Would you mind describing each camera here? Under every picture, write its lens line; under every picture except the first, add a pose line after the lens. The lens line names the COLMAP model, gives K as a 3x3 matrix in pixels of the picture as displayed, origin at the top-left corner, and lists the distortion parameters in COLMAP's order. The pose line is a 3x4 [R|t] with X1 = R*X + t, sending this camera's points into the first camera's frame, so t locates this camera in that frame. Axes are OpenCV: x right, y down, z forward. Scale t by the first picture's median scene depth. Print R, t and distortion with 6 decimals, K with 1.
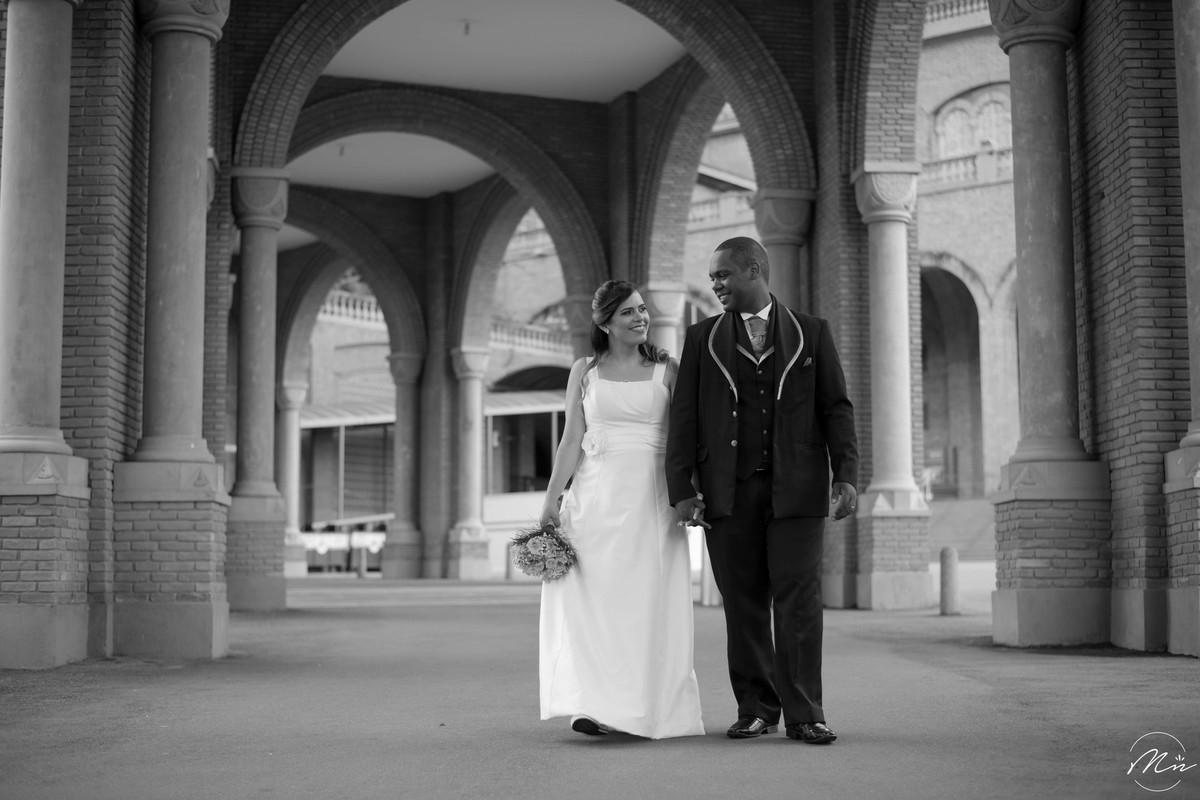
lens RADIAL K [[1896.3, 0, 600.3], [0, 1896.3, 357.5], [0, 0, 1]] dist [-0.103689, 0.102510]
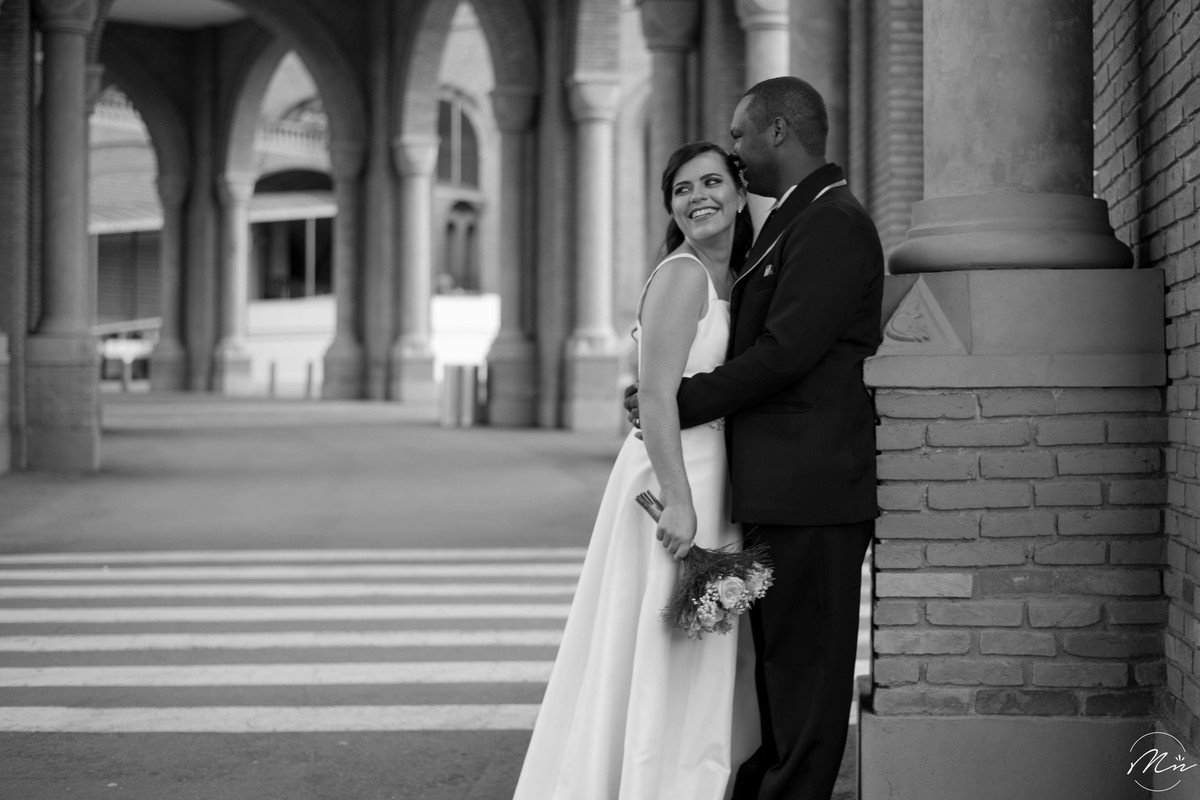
lens RADIAL K [[2255.5, 0, 601.7], [0, 2255.5, 340.9], [0, 0, 1]] dist [-0.055658, 0.042416]
pose [[0.994015, 0.006537, 0.109049, -0.002225], [-0.017660, 0.994694, 0.101352, -0.045223], [-0.107808, -0.102671, 0.988856, -0.276975]]
